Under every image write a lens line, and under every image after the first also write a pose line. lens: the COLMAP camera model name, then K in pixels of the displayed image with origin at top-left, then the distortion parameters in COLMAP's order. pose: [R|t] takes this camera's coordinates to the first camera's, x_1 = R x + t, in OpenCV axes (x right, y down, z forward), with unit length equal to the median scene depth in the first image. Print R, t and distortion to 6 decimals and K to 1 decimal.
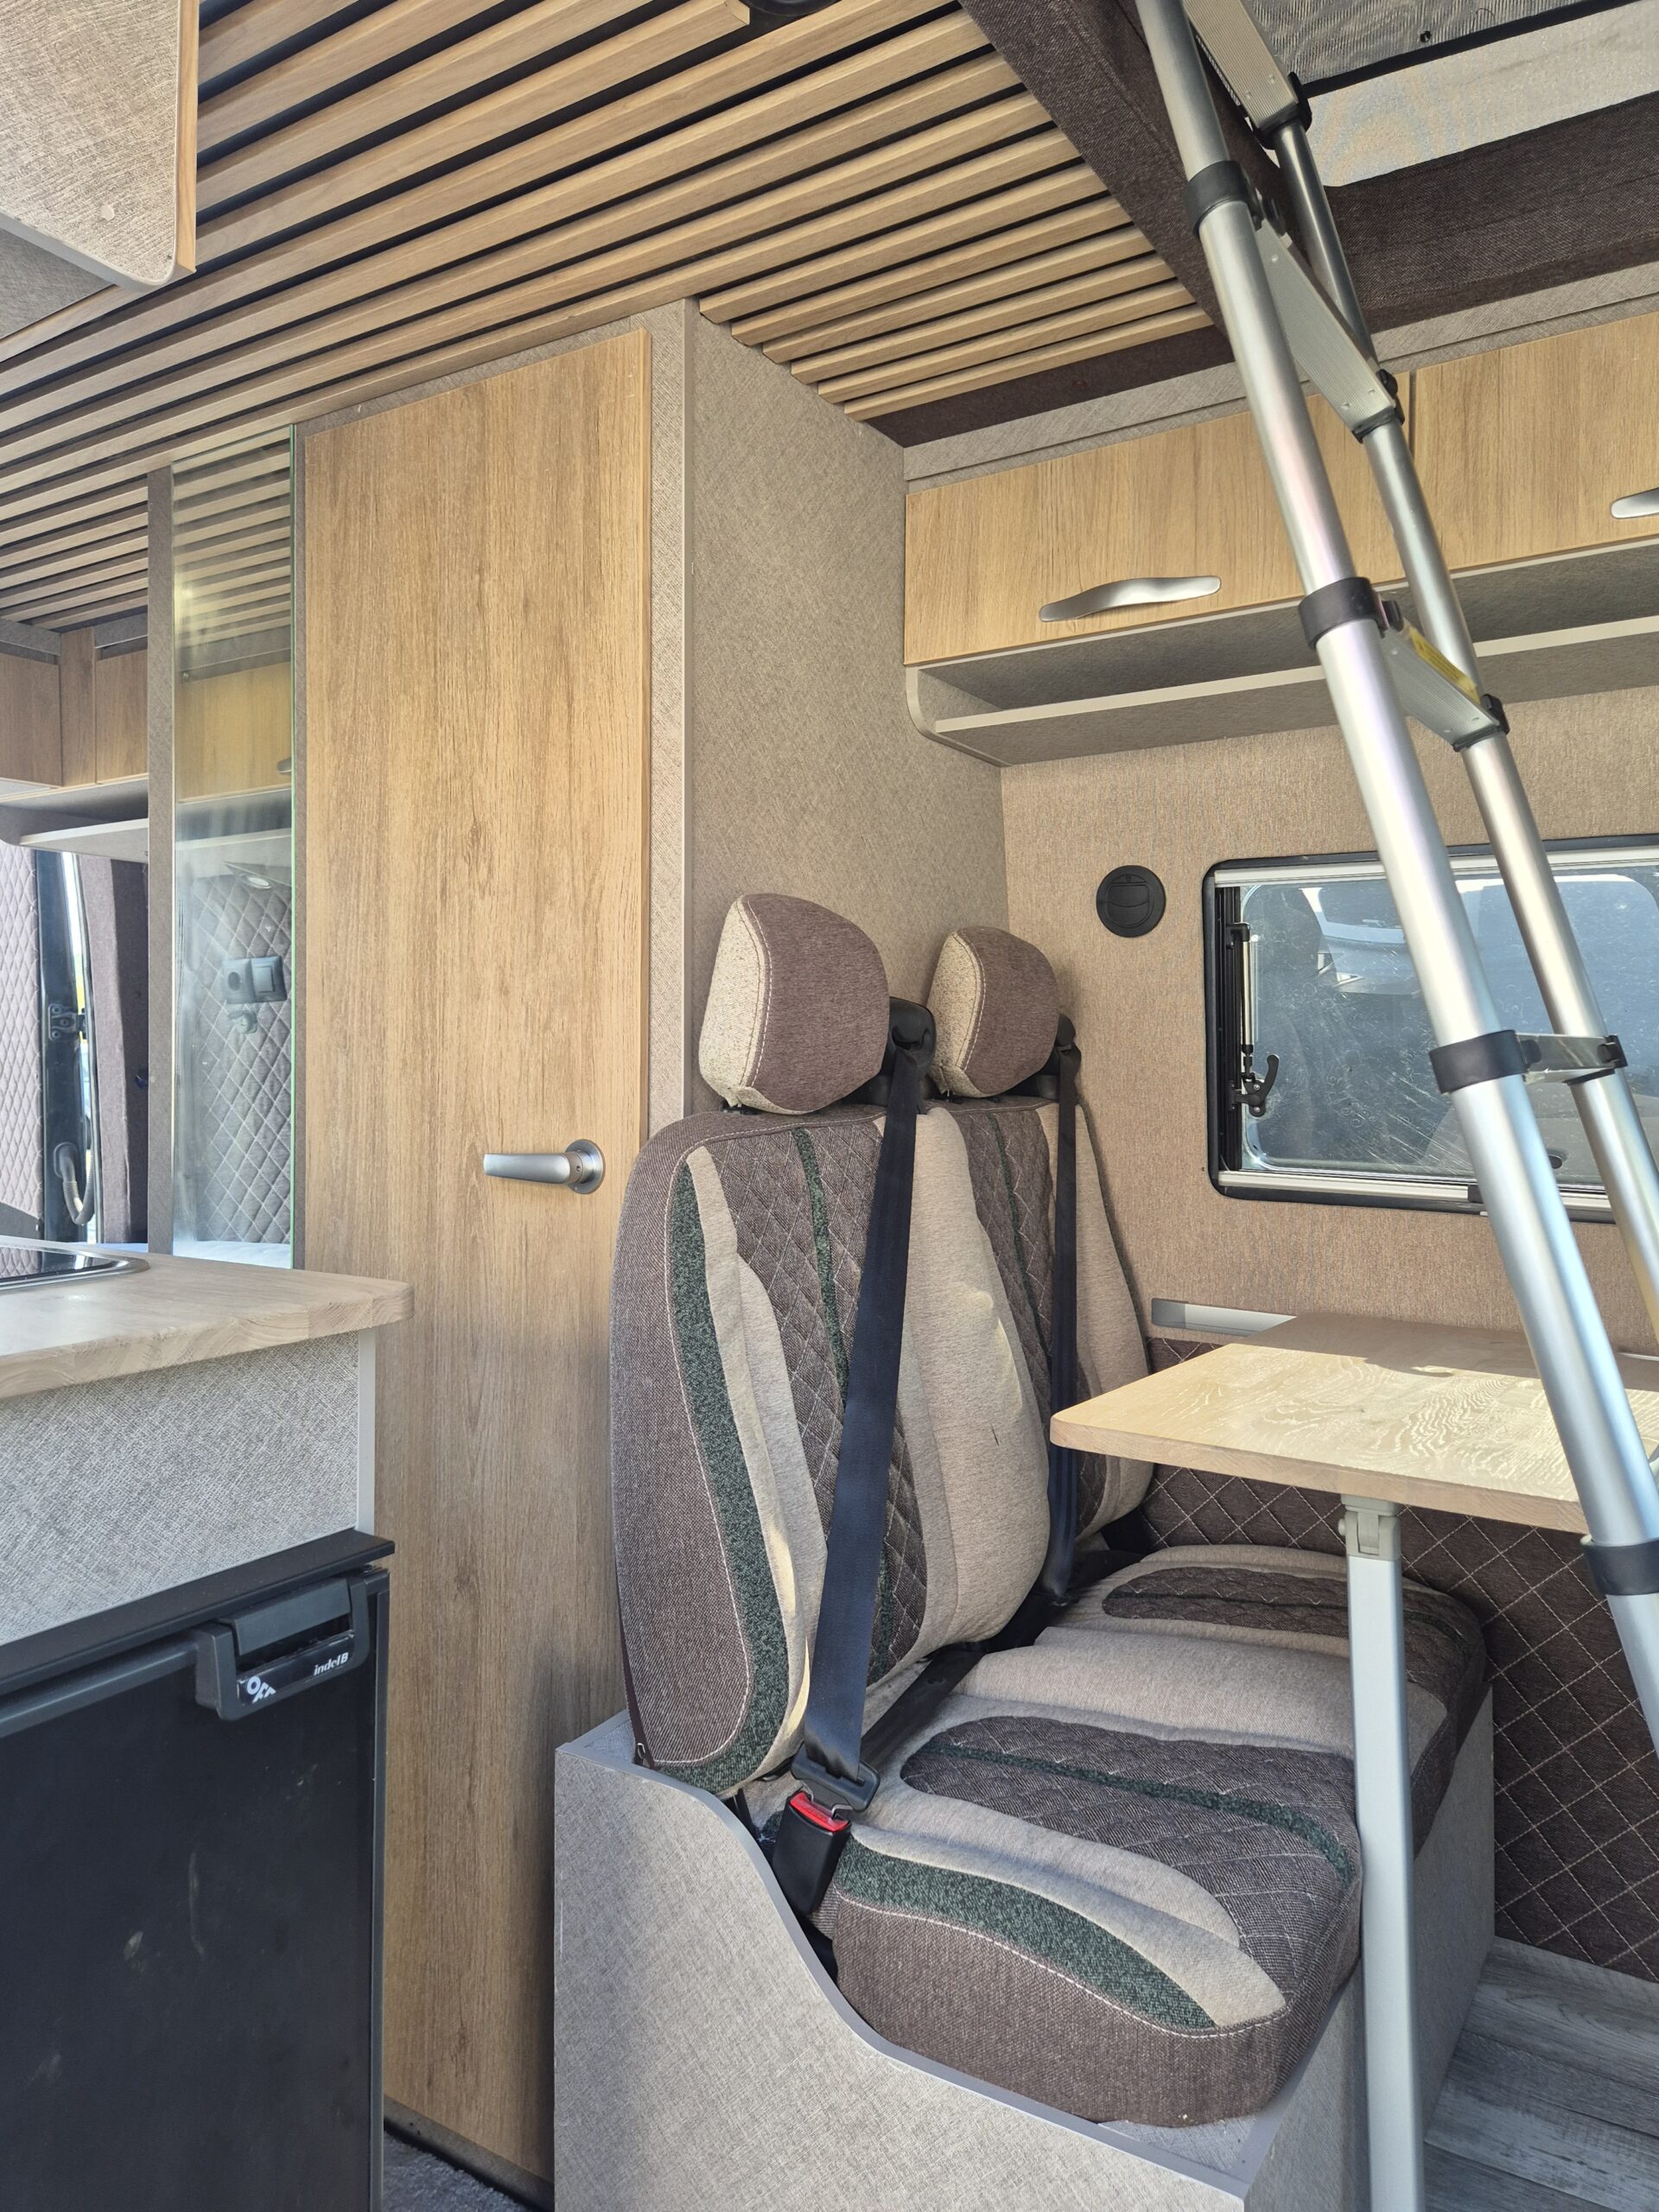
lens RADIAL K [[1523.9, 0, 820.8], [0, 1523.9, 1081.9], [0, 0, 1]] dist [0.065014, -0.047317]
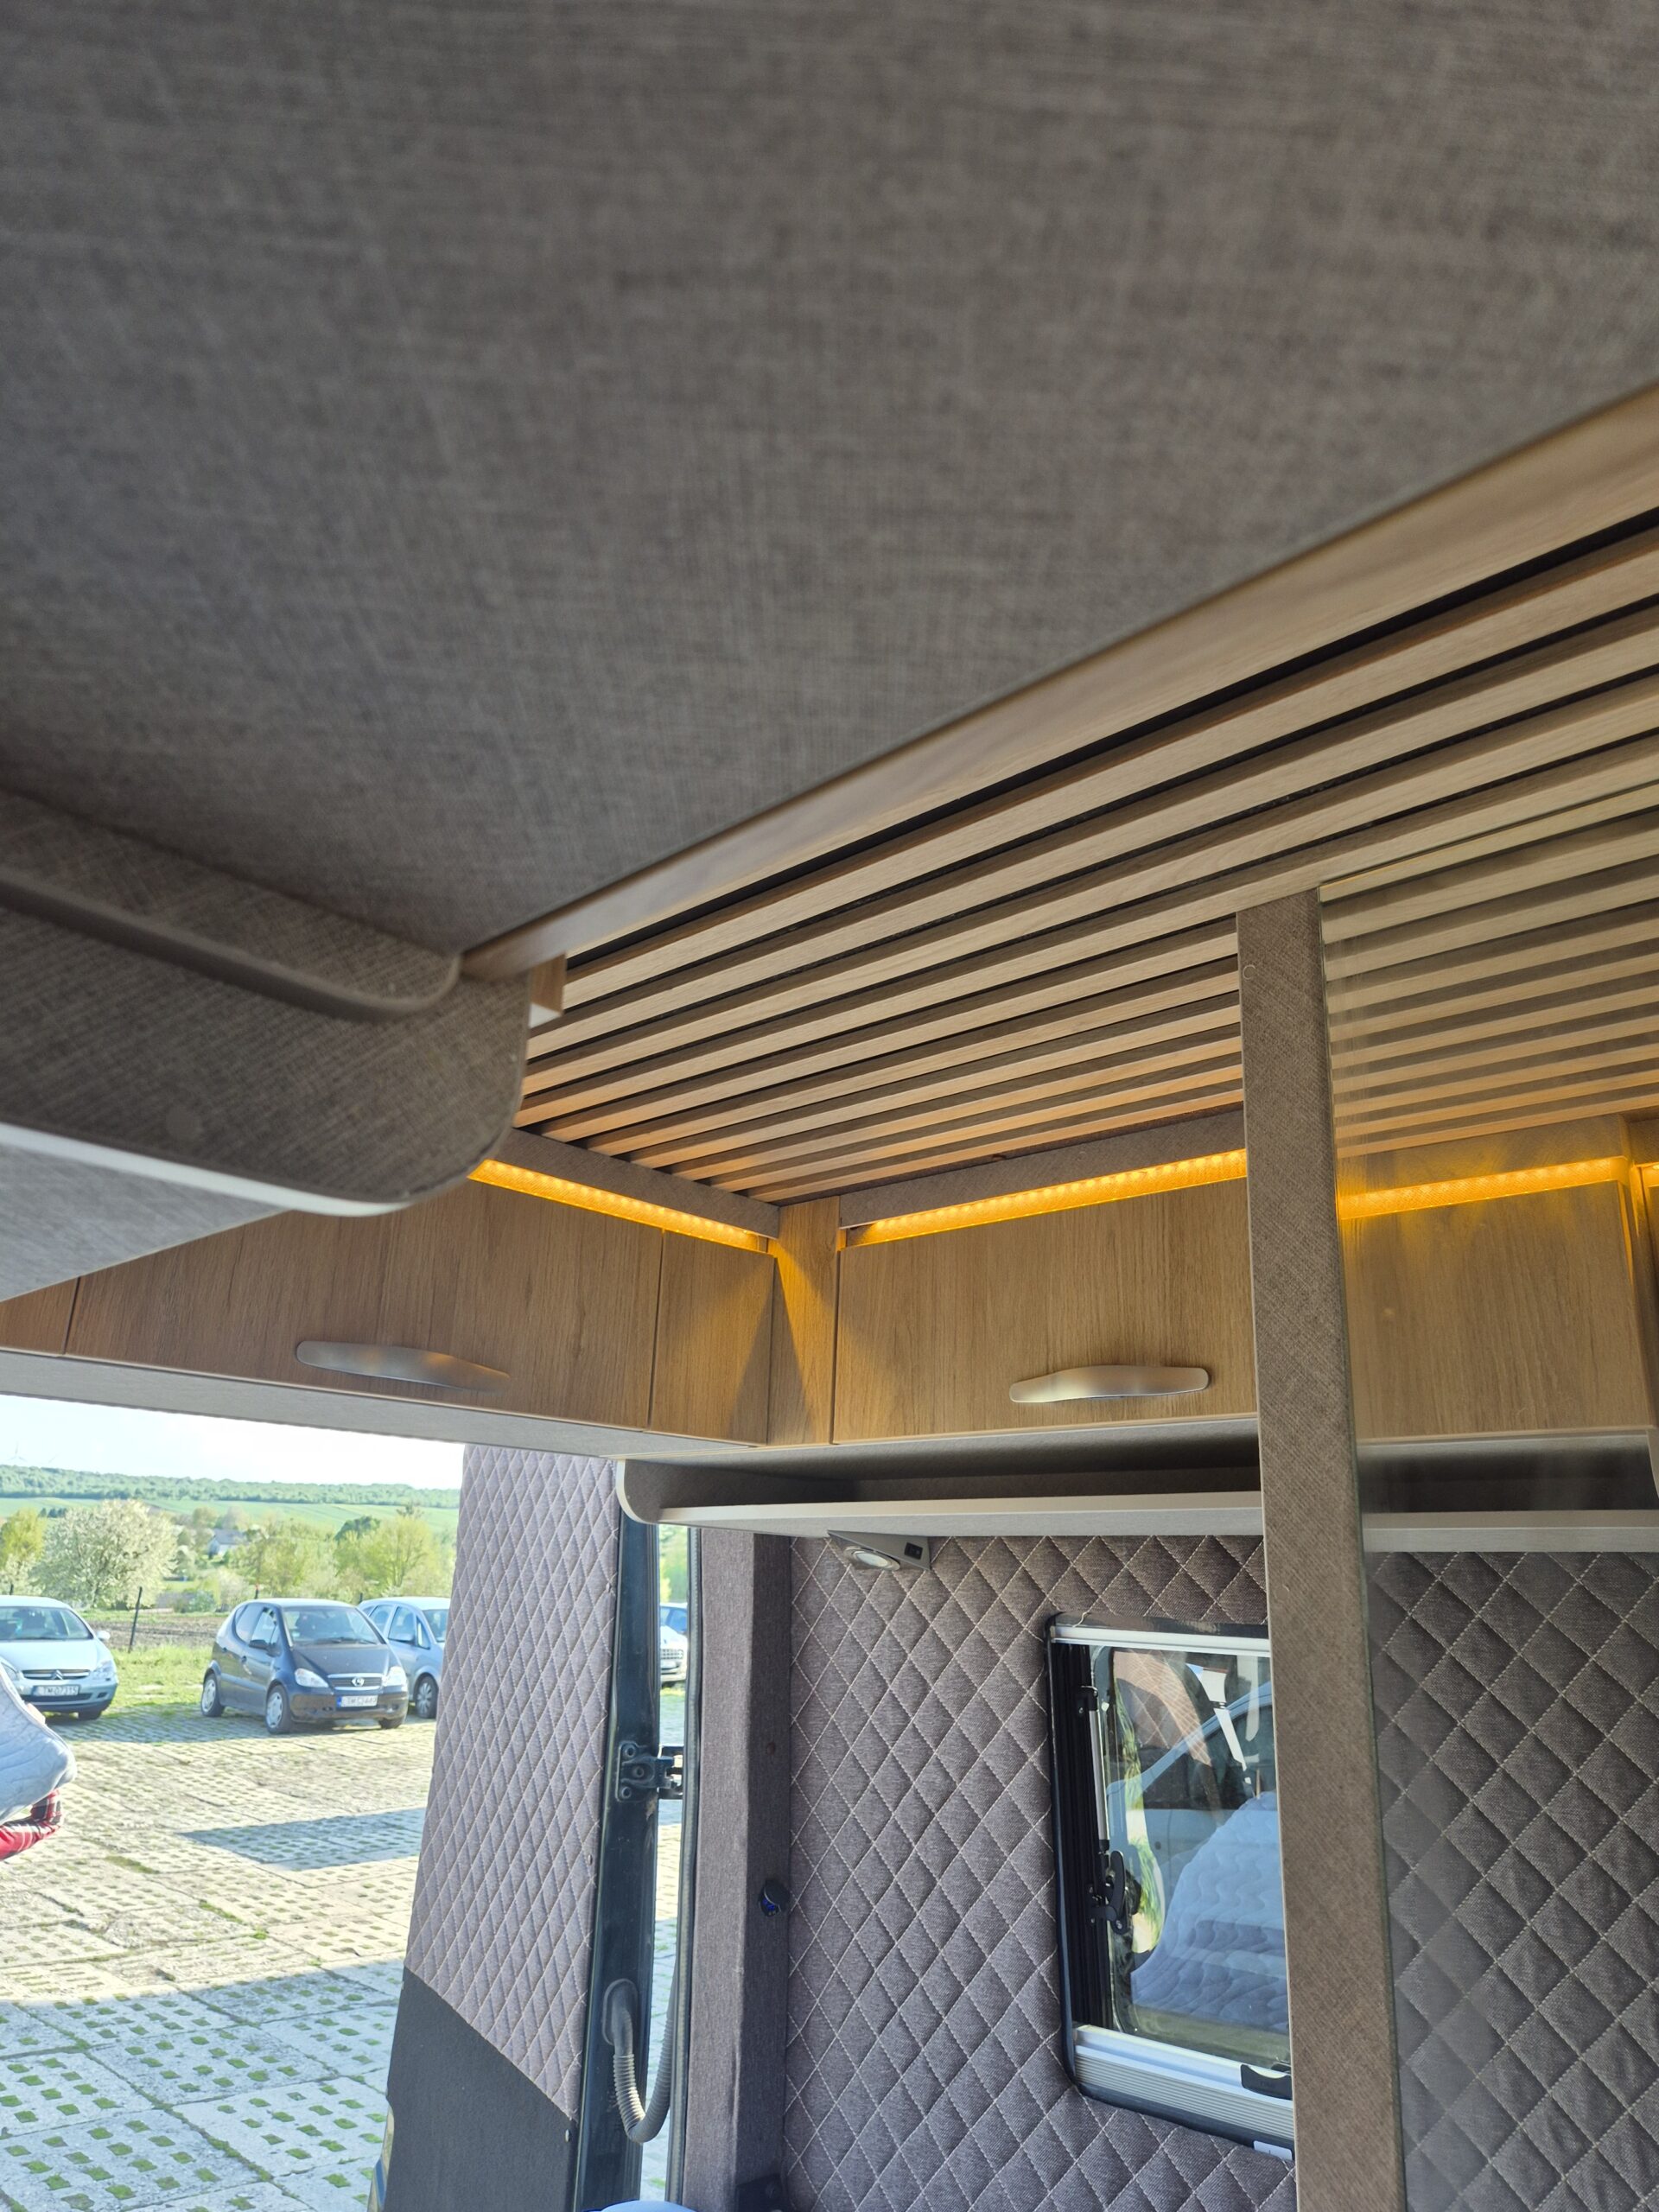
lens RADIAL K [[1523.9, 0, 820.8], [0, 1523.9, 1081.9], [0, 0, 1]] dist [0.065014, -0.047317]
pose [[0.979129, -0.036498, -0.199934, -0.272594], [-0.032553, 0.942878, -0.331543, -0.100494], [0.200614, 0.331132, 0.922012, 0.313859]]
